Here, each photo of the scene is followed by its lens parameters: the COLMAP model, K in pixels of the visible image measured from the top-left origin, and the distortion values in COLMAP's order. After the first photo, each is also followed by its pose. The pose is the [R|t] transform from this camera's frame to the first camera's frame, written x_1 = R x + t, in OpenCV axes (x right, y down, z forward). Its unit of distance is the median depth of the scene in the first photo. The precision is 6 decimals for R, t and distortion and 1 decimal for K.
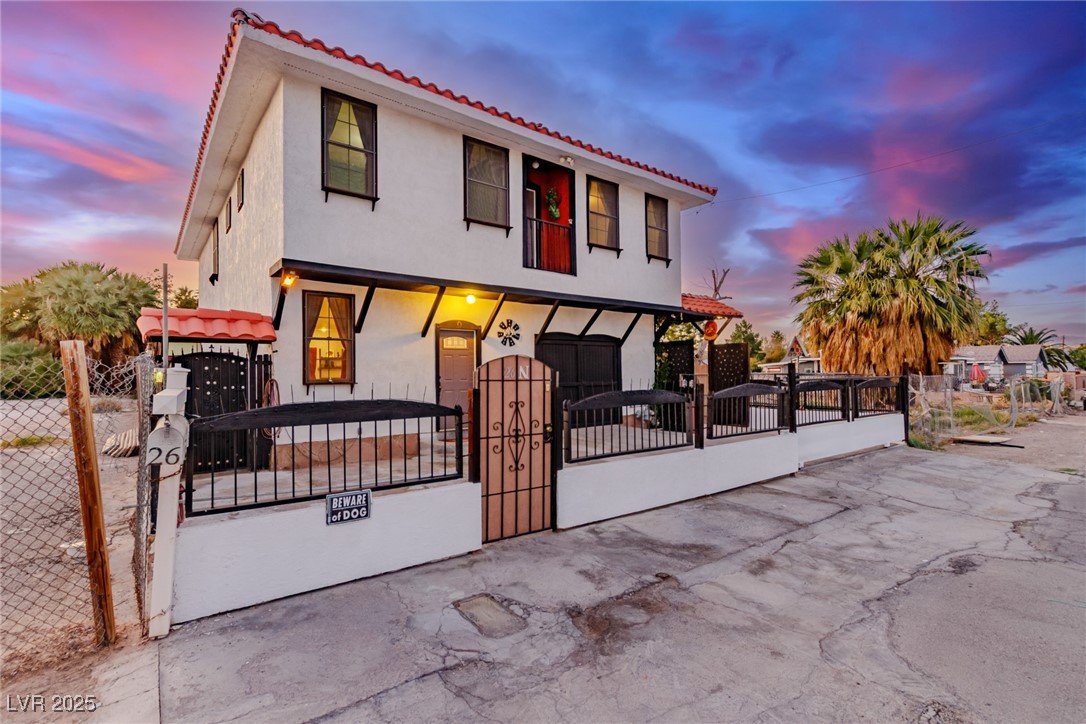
lens RADIAL K [[517.4, 0, 540.4], [0, 517.4, 365.4], [0, 0, 1]] dist [0.001315, 0.000051]
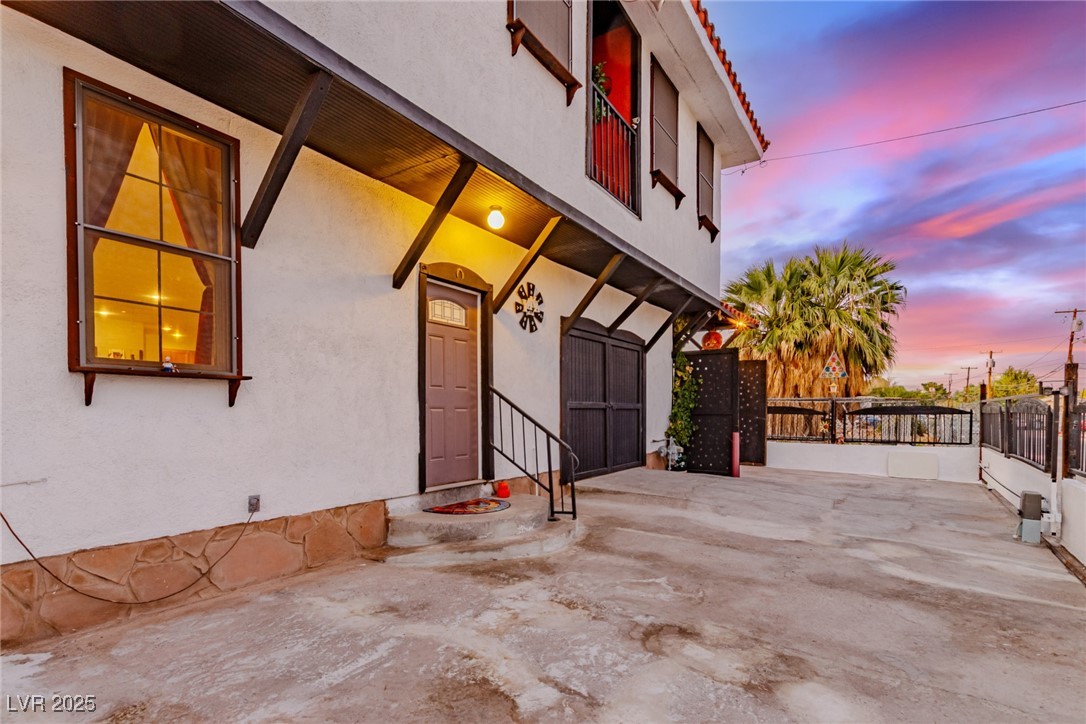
lens RADIAL K [[511.3, 0, 538.8], [0, 511.3, 422.8], [0, 0, 1]] dist [0.000959, 0.000131]
pose [[0.954590, 0.000746, 0.297922, -0.277921], [-0.010281, 0.999484, 0.030439, 0.056472], [-0.297745, -0.032119, 0.954105, 0.613055]]
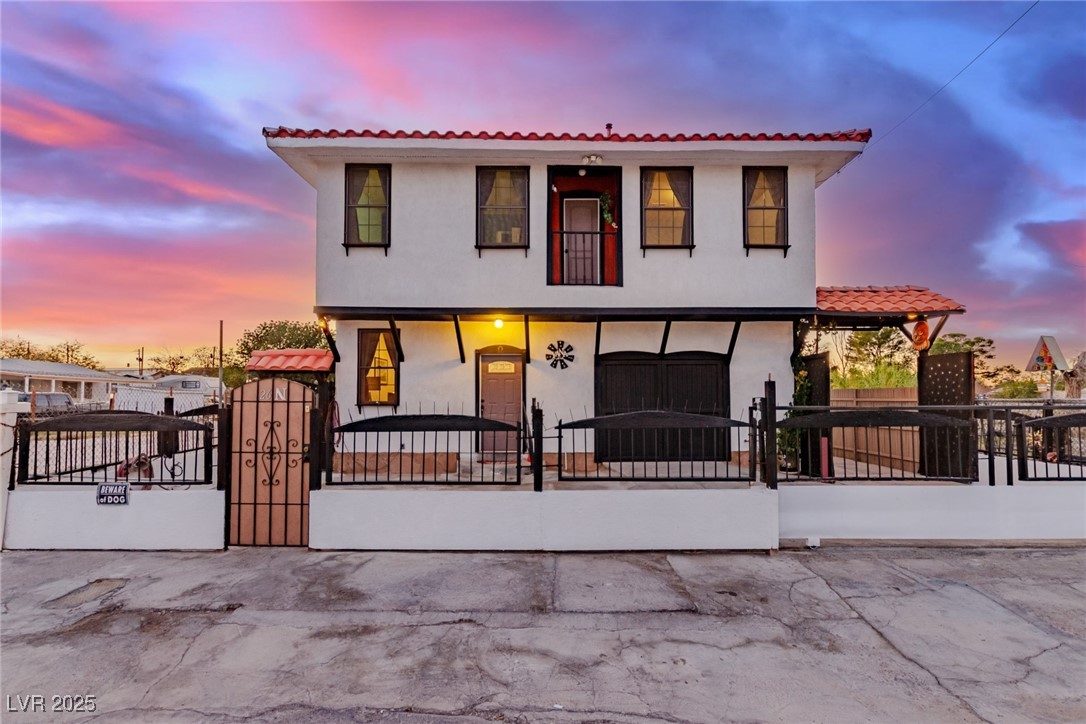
lens RADIAL K [[516.7, 0, 543.7], [0, 516.7, 384.3], [0, 0, 1]] dist [0.001472, -0.000339]
pose [[0.791002, -0.012961, -0.611676, 0.644031], [0.004683, 0.999875, -0.015131, 0.007337], [0.611796, 0.009104, 0.790964, 0.298997]]
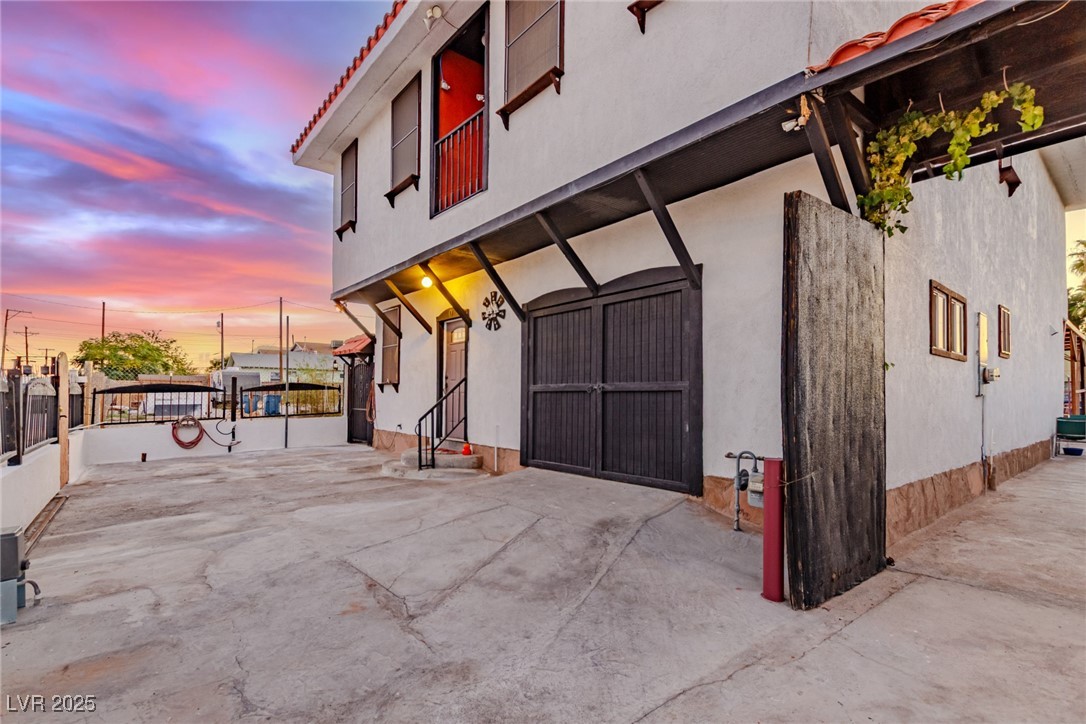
lens RADIAL K [[500.2, 0, 544.3], [0, 500.2, 392.0], [0, 0, 1]] dist [-0.000929, -0.000248]
pose [[0.035010, 0.000260, -0.999387, 0.788661], [0.008341, 0.999965, 0.000553, 0.058413], [0.999352, -0.008355, 0.035007, 1.354550]]
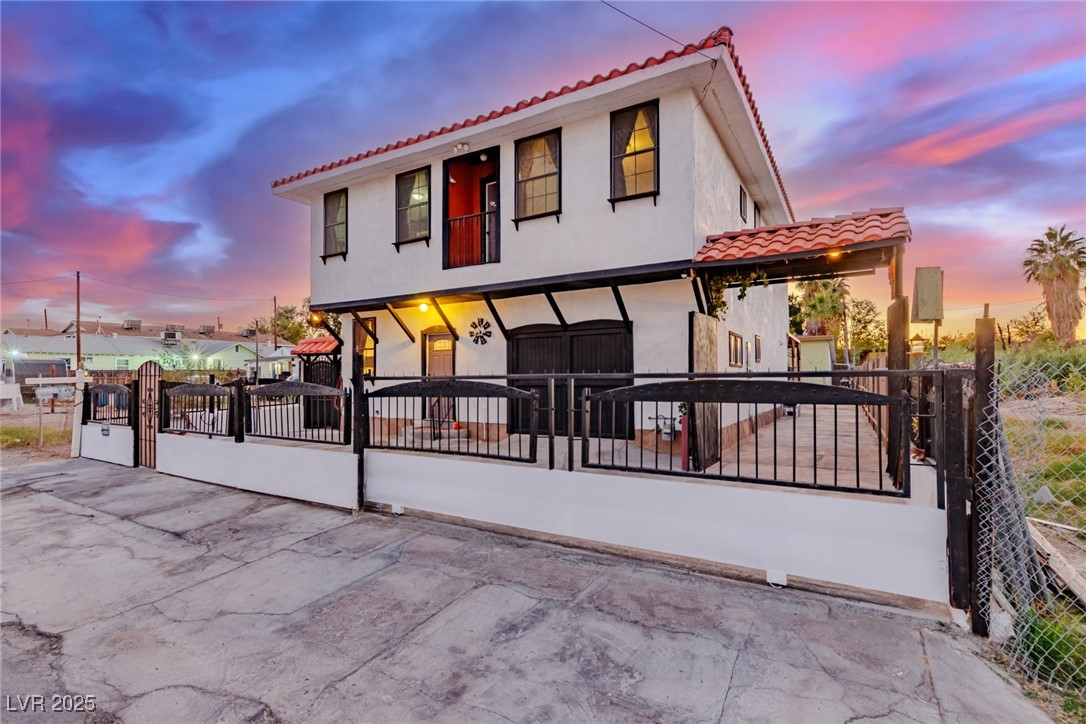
lens RADIAL K [[513.3, 0, 533.2], [0, 513.3, 368.5], [0, 0, 1]] dist [0.001484, 0.000086]
pose [[0.358585, -0.012167, -0.933418, 1.194108], [0.018122, 0.999817, -0.006071, 0.023583], [0.933321, -0.014738, 0.358740, 0.952082]]
